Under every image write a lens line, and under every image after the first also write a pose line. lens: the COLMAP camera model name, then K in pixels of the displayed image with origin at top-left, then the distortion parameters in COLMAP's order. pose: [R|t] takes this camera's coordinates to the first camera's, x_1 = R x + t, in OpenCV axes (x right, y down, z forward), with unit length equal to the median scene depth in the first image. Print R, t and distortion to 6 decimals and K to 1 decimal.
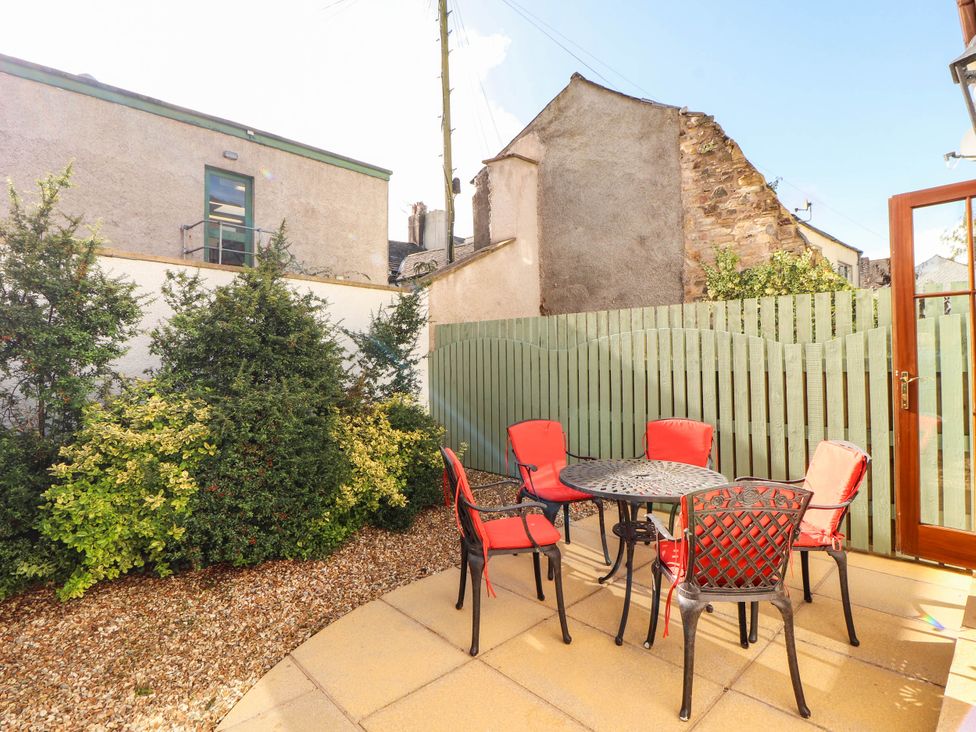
lens RADIAL K [[505.2, 0, 494.5], [0, 505.2, 348.6], [0, 0, 1]] dist [-0.007796, -0.002711]
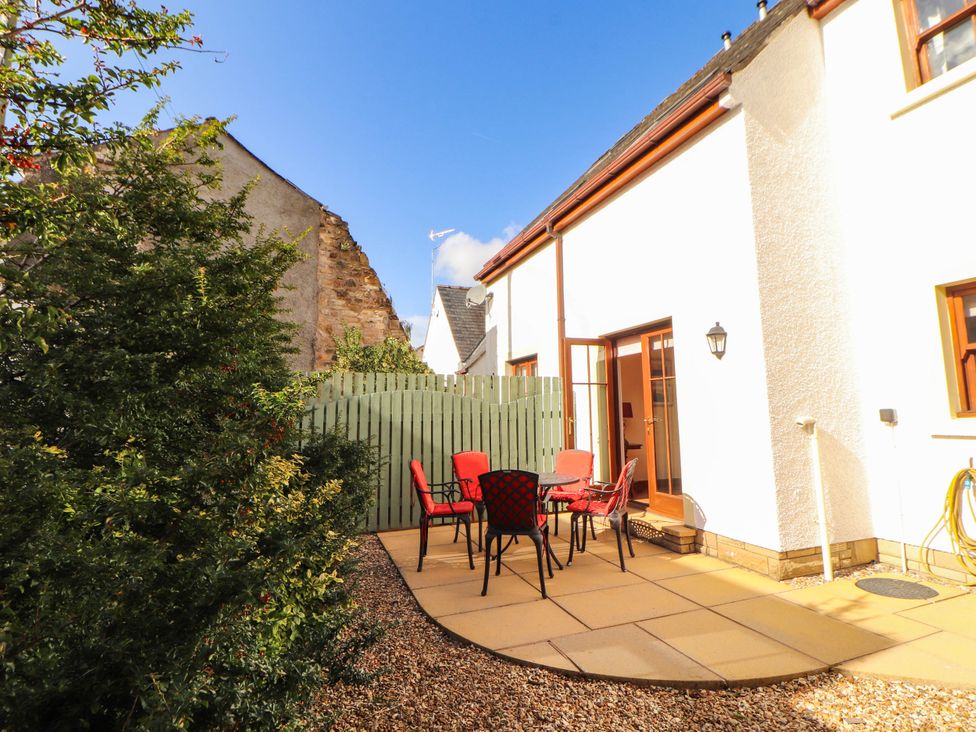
lens RADIAL K [[505.2, 0, 494.5], [0, 505.2, 348.6], [0, 0, 1]] dist [-0.007796, -0.002711]
pose [[0.403498, 0.123698, 0.906581, -0.547401], [-0.013201, 0.991503, -0.129410, 0.014750], [-0.914885, 0.040249, 0.401702, 0.163733]]
